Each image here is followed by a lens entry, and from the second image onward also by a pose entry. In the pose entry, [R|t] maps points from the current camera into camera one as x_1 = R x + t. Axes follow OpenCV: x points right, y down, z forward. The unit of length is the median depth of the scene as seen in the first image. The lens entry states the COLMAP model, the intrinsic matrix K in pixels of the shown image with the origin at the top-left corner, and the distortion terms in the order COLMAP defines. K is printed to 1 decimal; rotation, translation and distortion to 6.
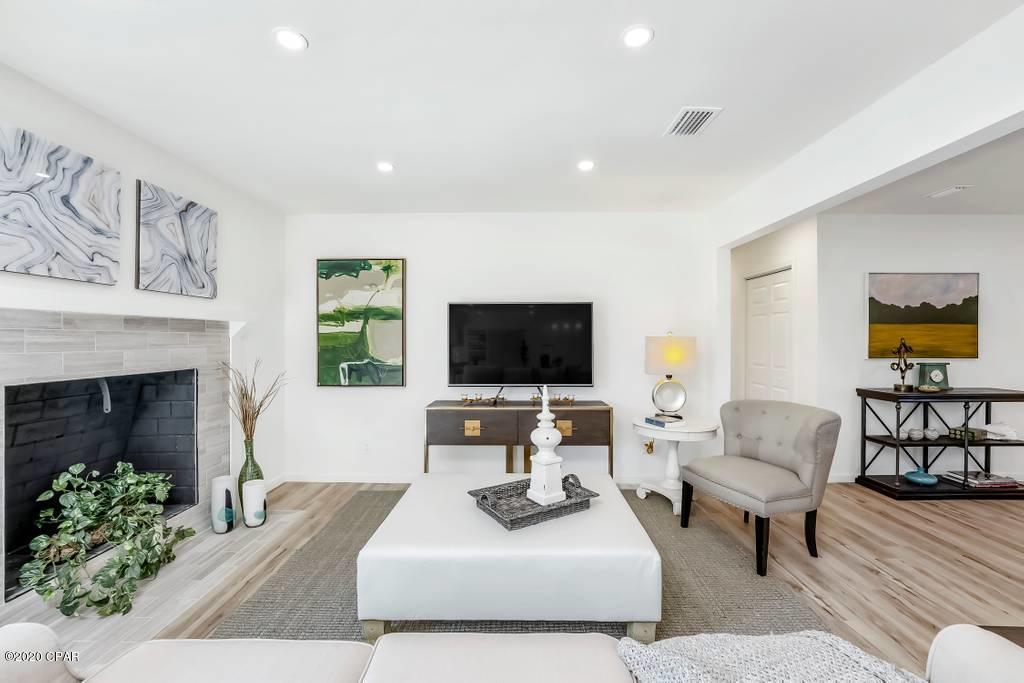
lens RADIAL K [[419.4, 0, 514.8], [0, 419.4, 337.2], [0, 0, 1]] dist [-0.023718, 0.005981]
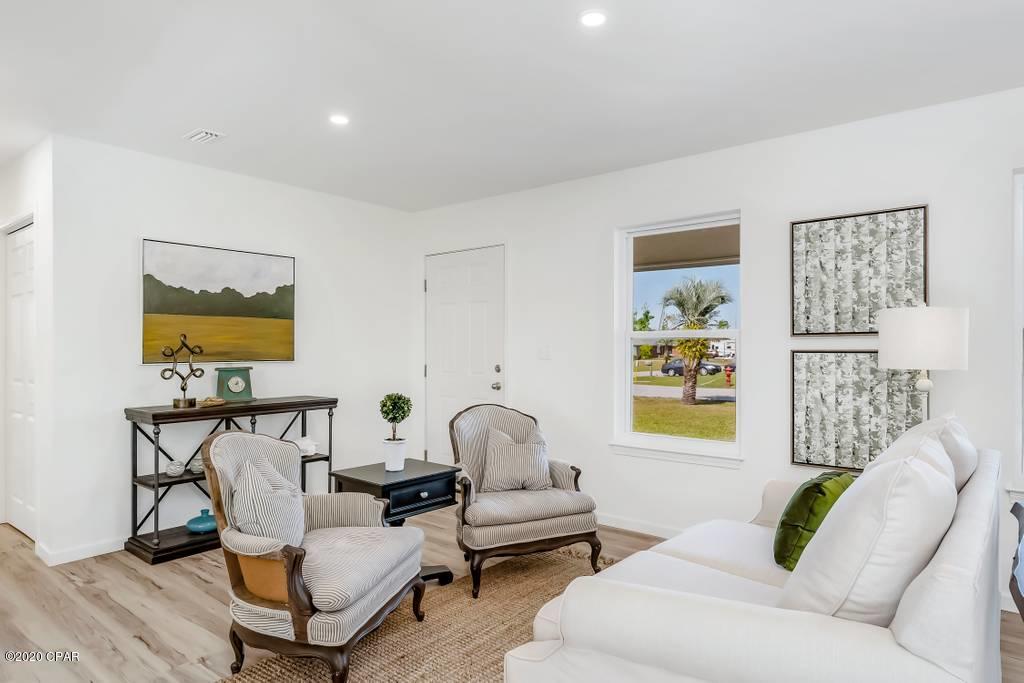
lens RADIAL K [[606.0, 0, 525.8], [0, 606.0, 347.1], [0, 0, 1]] dist [-0.000620, -0.000561]
pose [[0.620159, -0.000794, 0.784476, 0.462823], [-0.005294, 0.999972, 0.005197, 0.015656], [-0.784459, -0.007375, 0.620137, -0.118296]]
